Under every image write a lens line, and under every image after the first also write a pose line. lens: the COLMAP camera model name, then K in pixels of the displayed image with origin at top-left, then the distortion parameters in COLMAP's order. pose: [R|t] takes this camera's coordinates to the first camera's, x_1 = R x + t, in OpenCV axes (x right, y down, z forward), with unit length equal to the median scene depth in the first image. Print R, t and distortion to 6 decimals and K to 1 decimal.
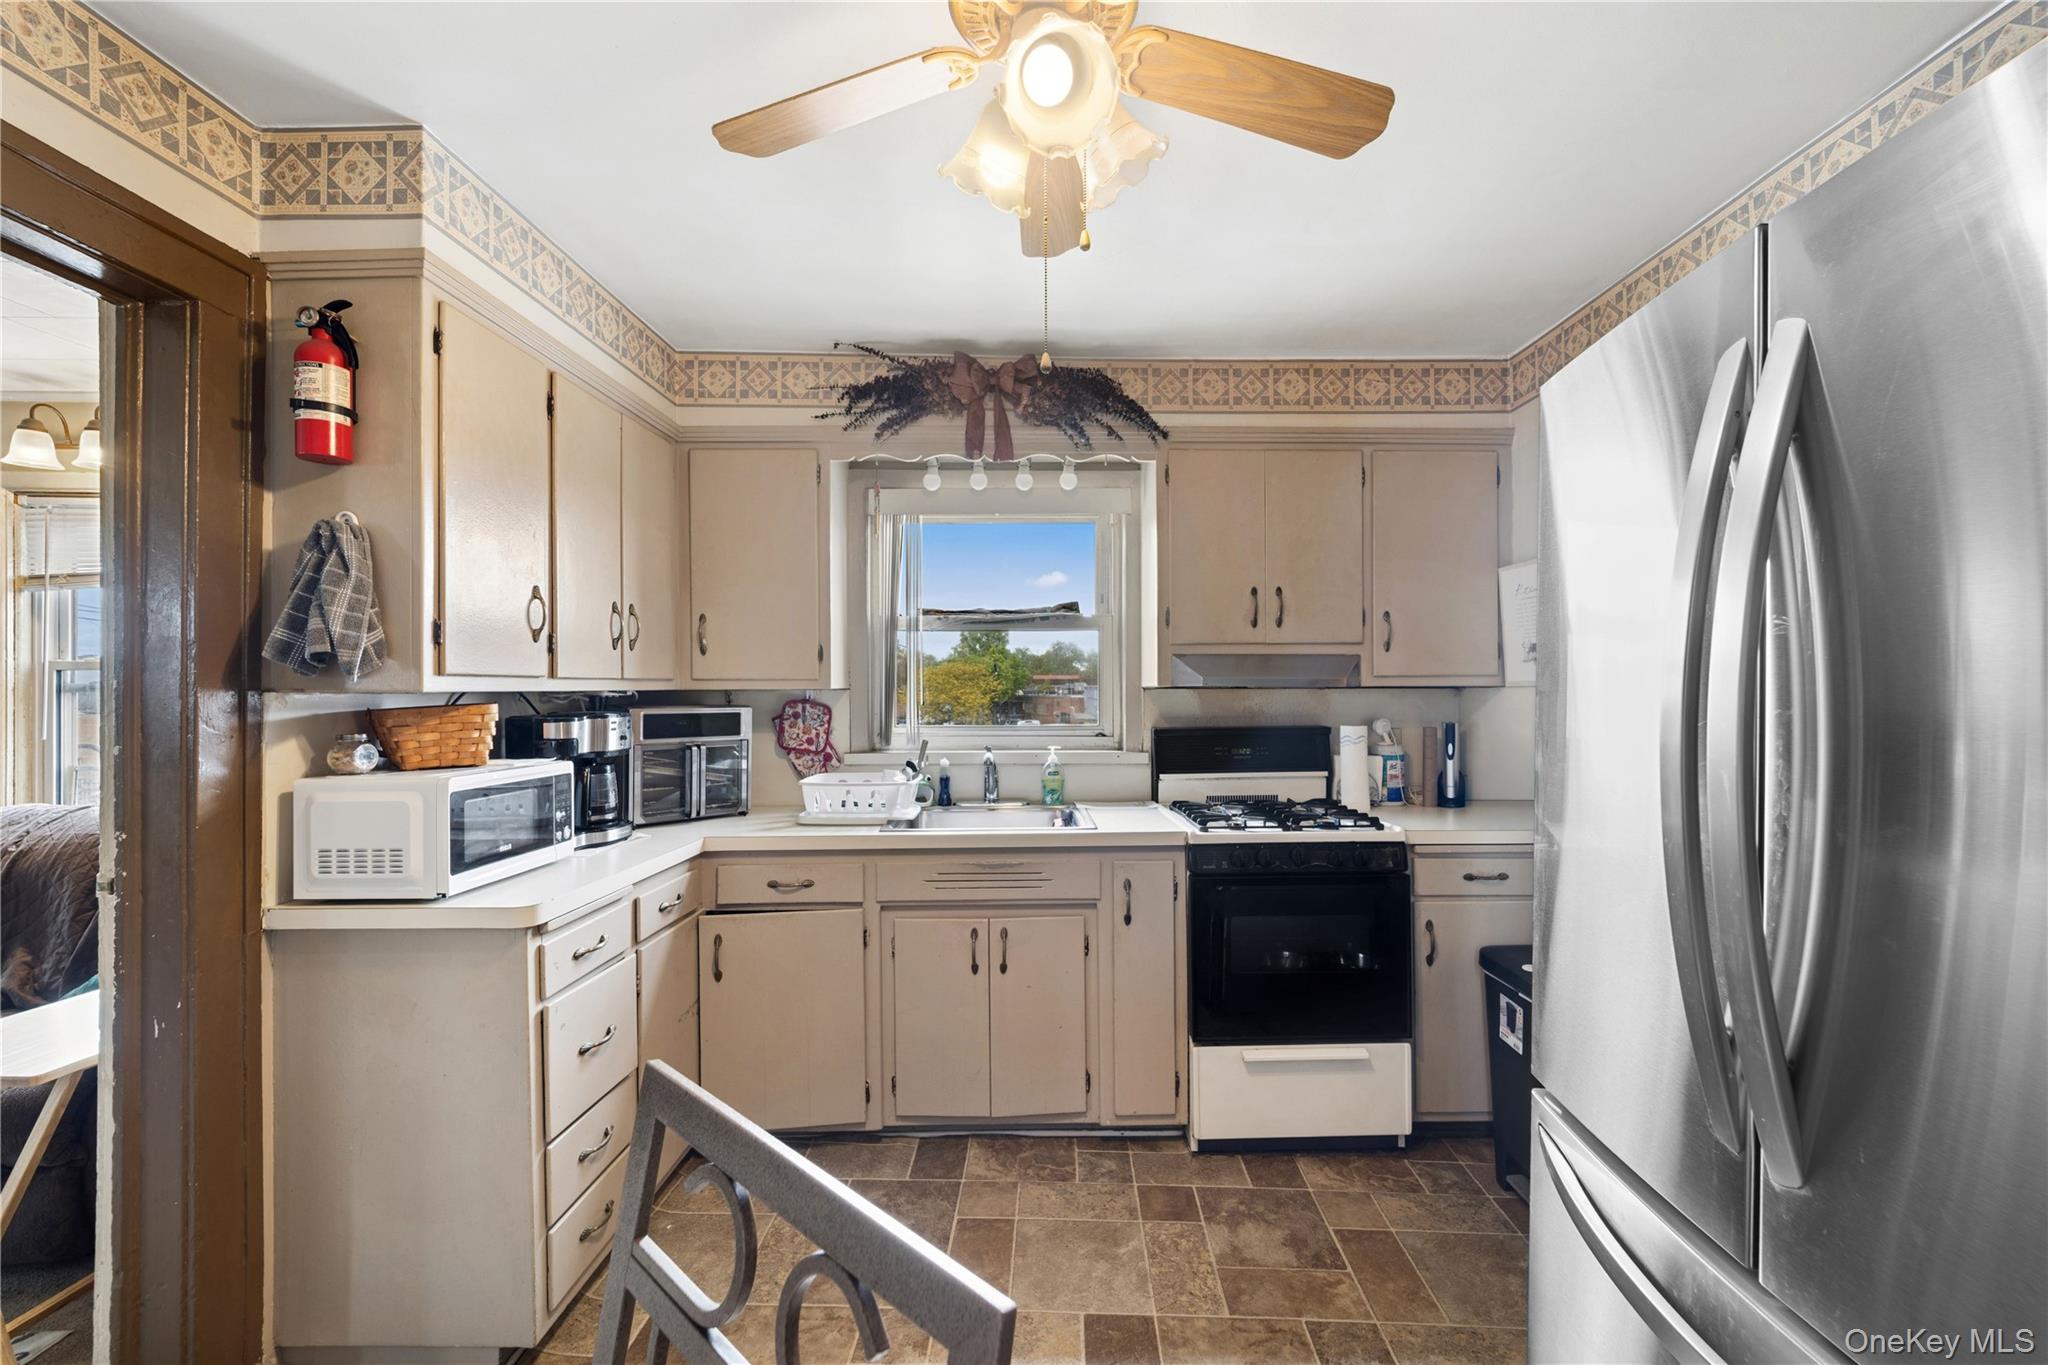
lens RADIAL K [[834.4, 0, 1024.0], [0, 834.4, 682.5], [0, 0, 1]] dist [-0.000446, -0.000205]
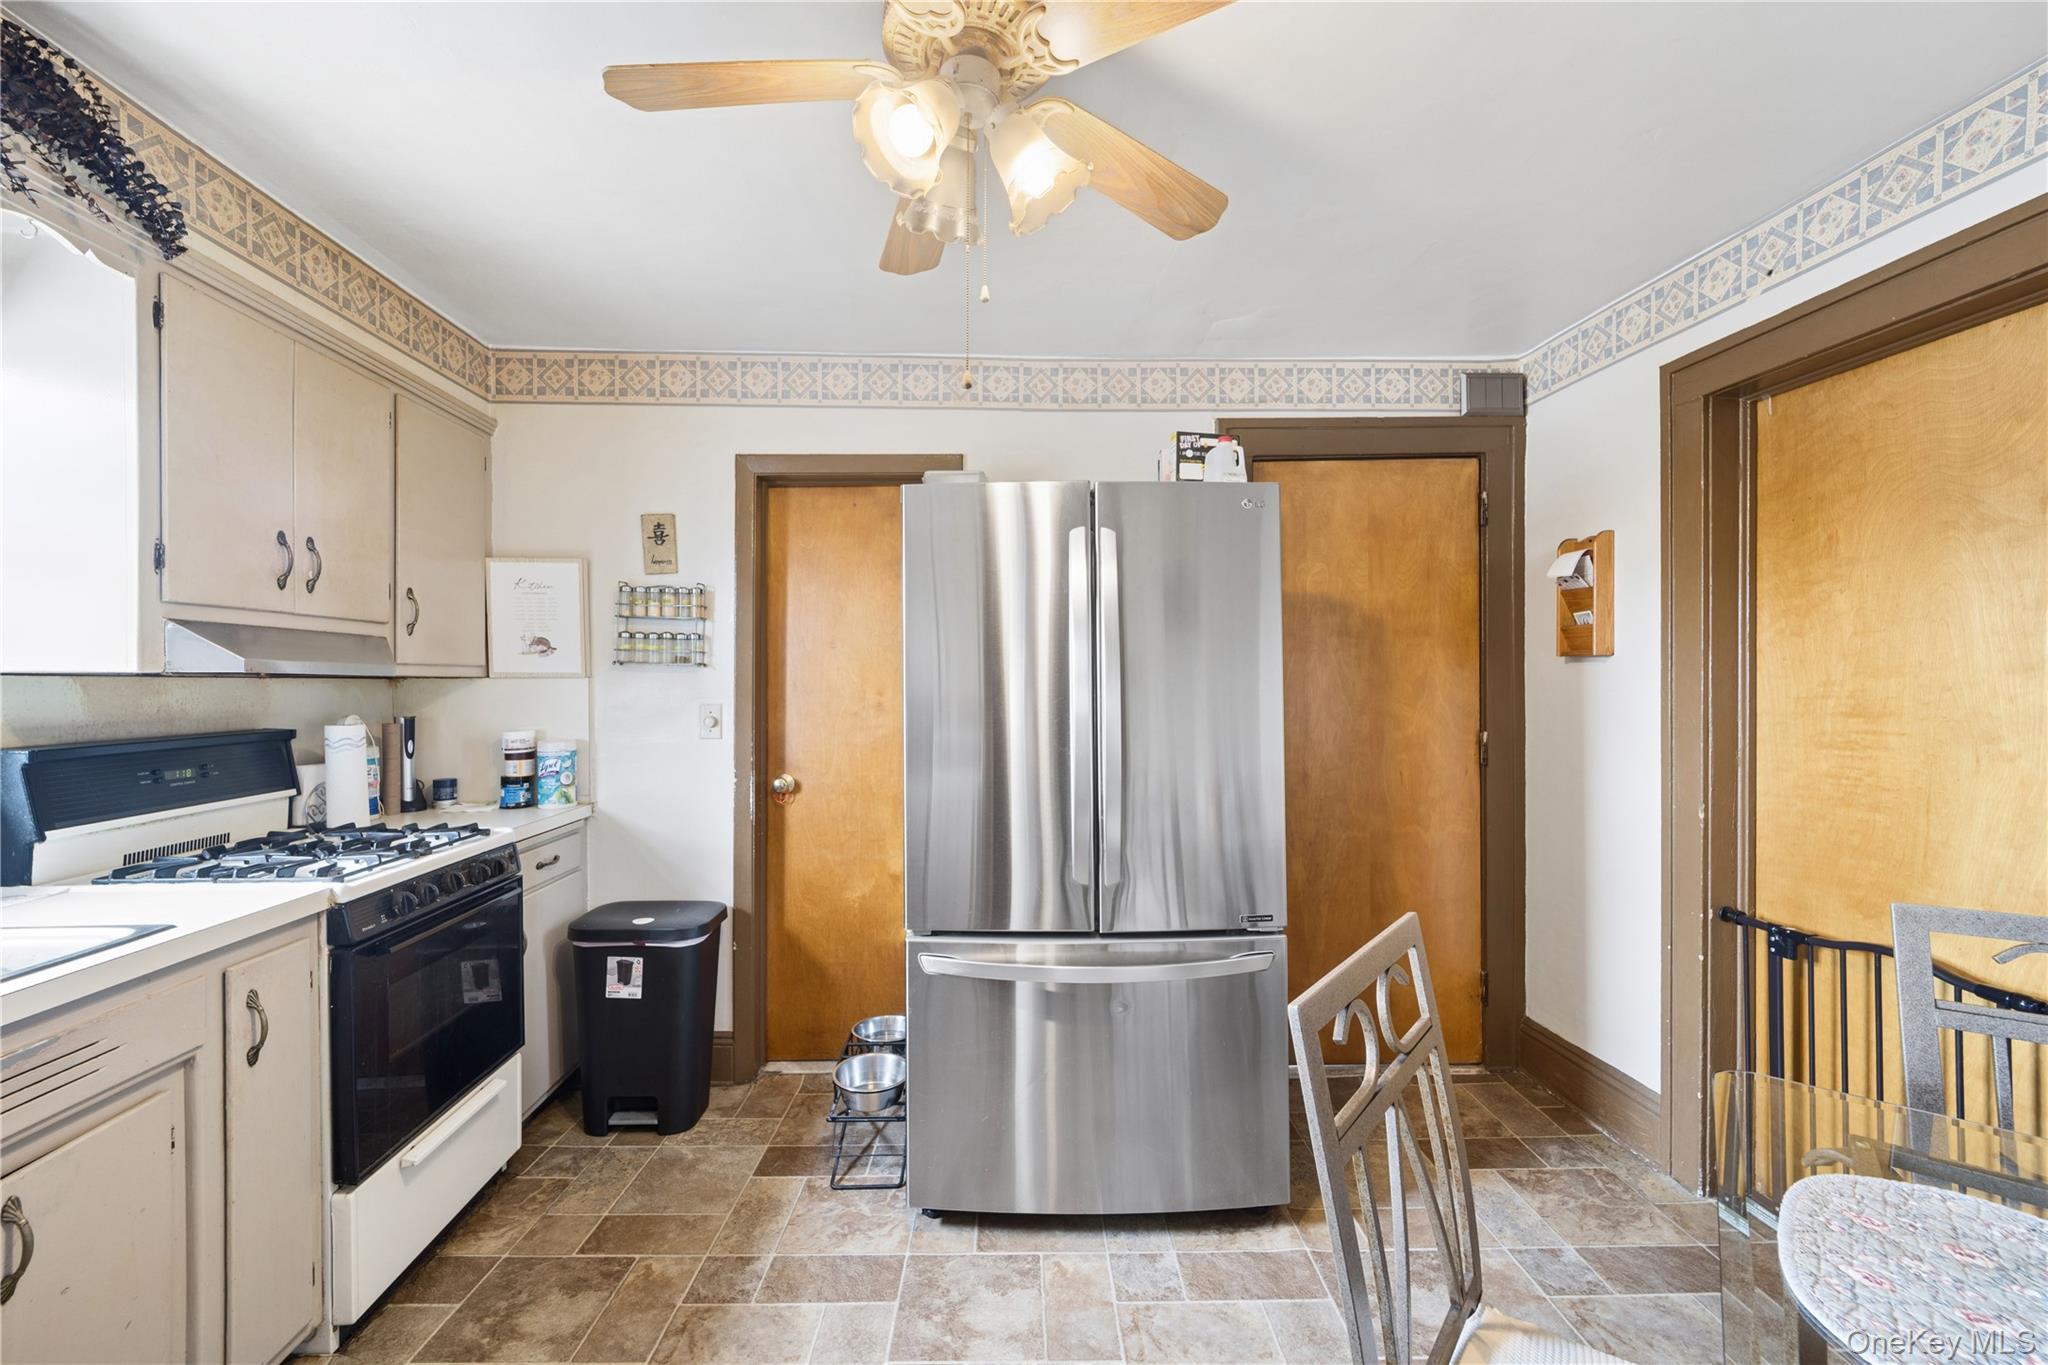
lens RADIAL K [[834.4, 0, 1024.0], [0, 834.4, 682.5], [0, 0, 1]] dist [-0.000446, -0.000205]
pose [[-0.061009, 0.002866, 0.998133, -0.514943], [-0.012848, 0.999911, -0.003657, 0.006815], [-0.998055, -0.013048, -0.060966, 0.481038]]
